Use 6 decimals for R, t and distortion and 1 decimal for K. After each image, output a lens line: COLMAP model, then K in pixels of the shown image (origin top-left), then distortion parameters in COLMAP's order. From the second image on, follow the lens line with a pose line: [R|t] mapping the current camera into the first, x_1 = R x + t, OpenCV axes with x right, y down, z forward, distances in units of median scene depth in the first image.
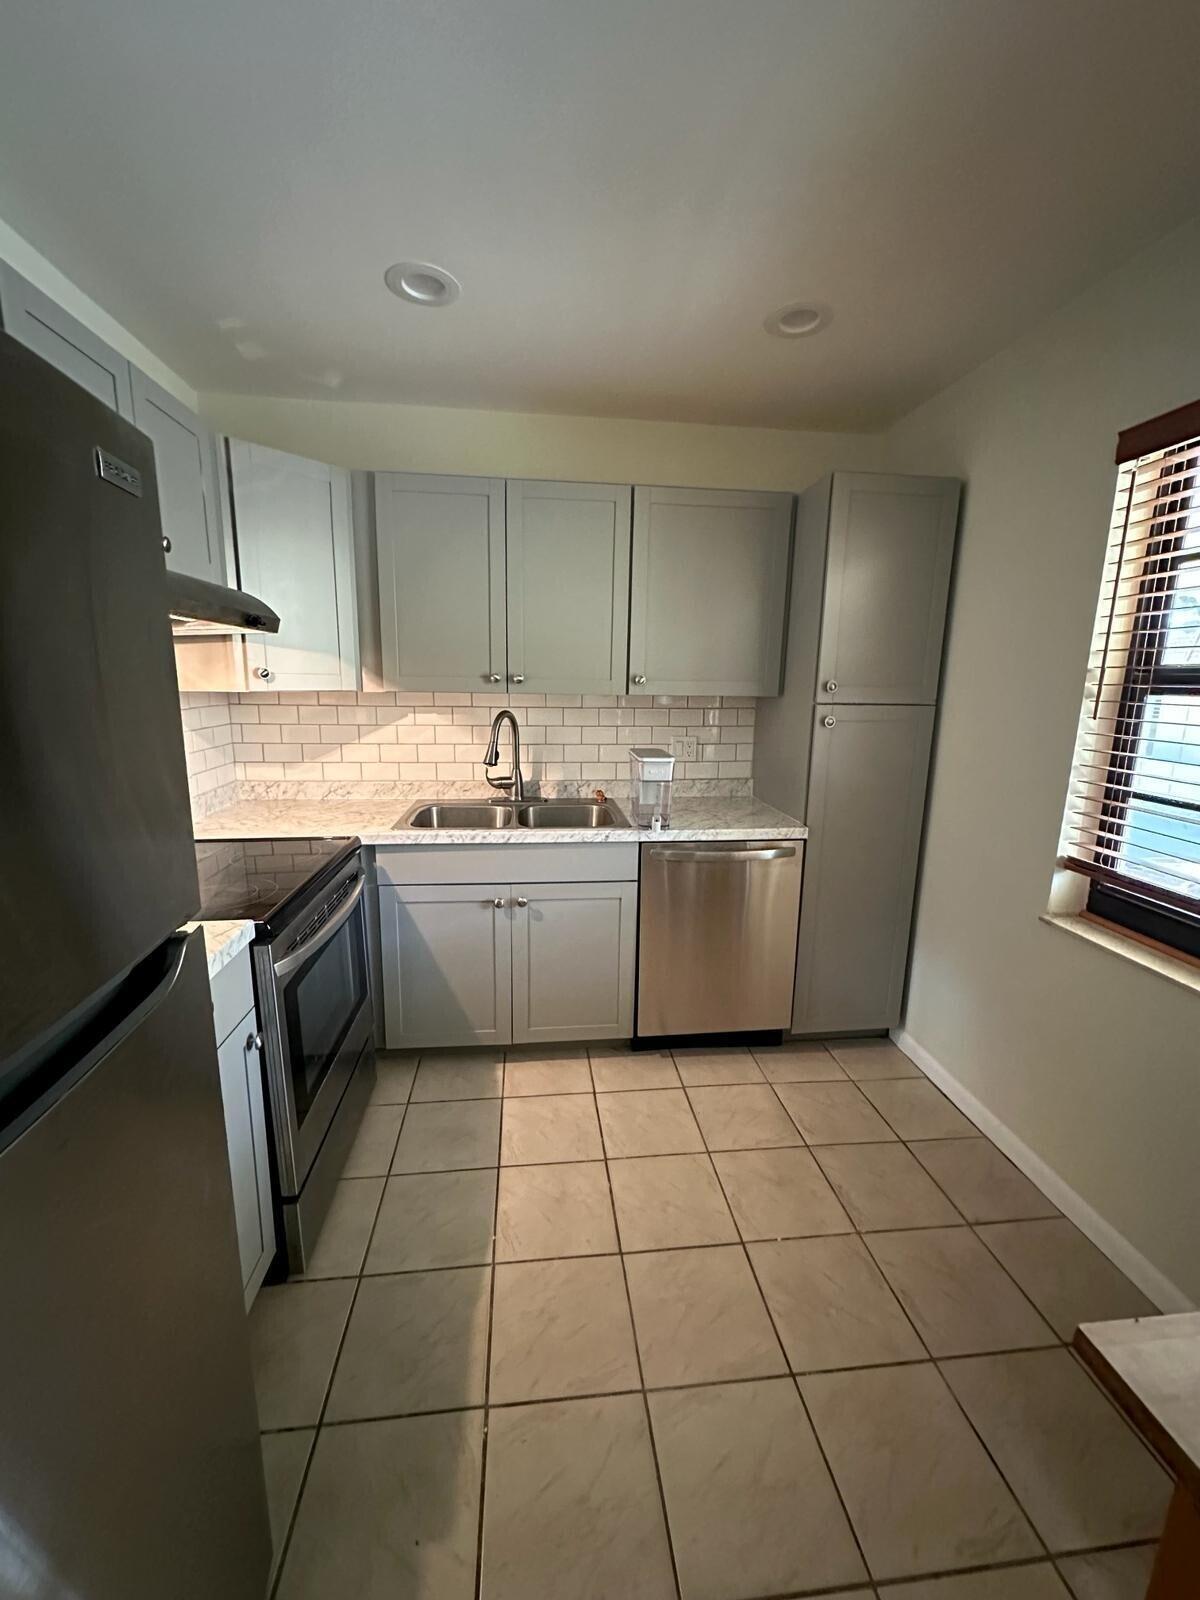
lens RADIAL K [[640.0, 0, 597.4], [0, 640.0, 801.2], [0, 0, 1]] dist [-0.001628, 0.000245]
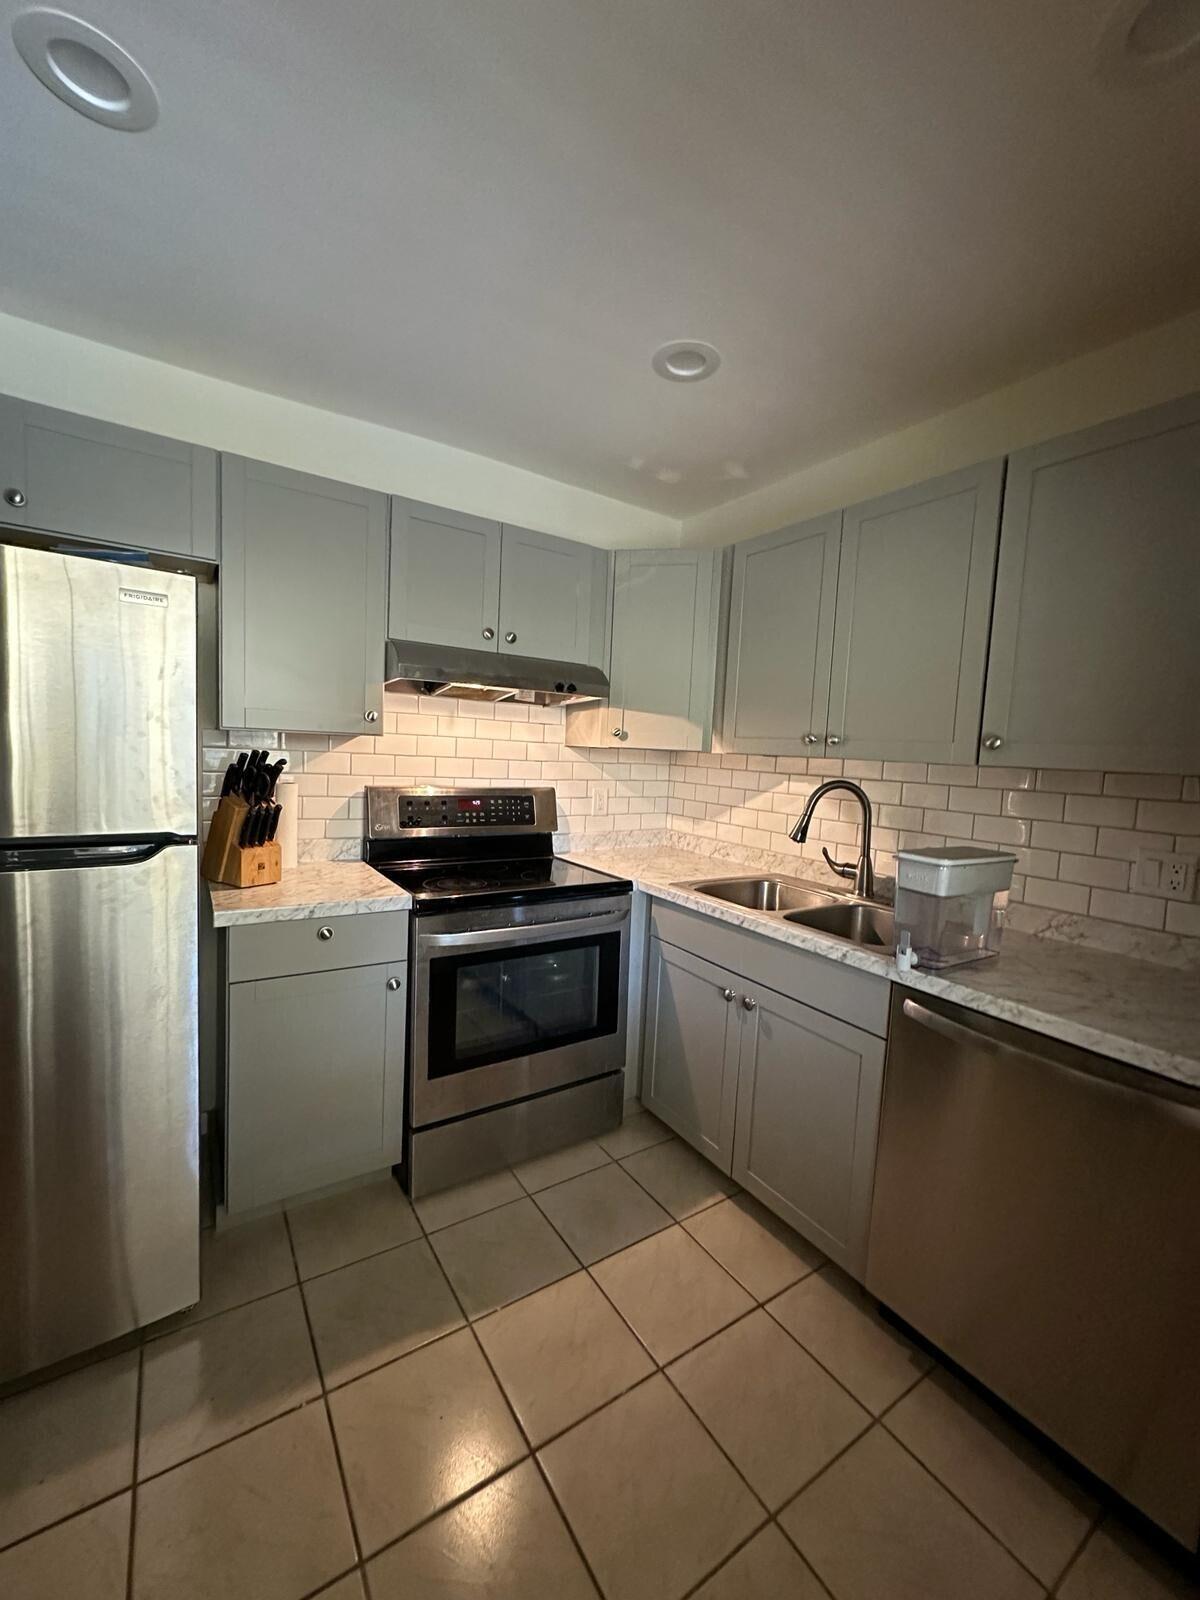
lens RADIAL K [[640.0, 0, 600.1], [0, 640.0, 799.9], [0, 0, 1]] dist [-0.001628, 0.000245]
pose [[0.460261, 0.080009, -0.884171, 0.490707], [-0.209262, 0.977645, -0.020466, -0.040692], [0.862768, 0.194443, 0.466715, 0.399745]]
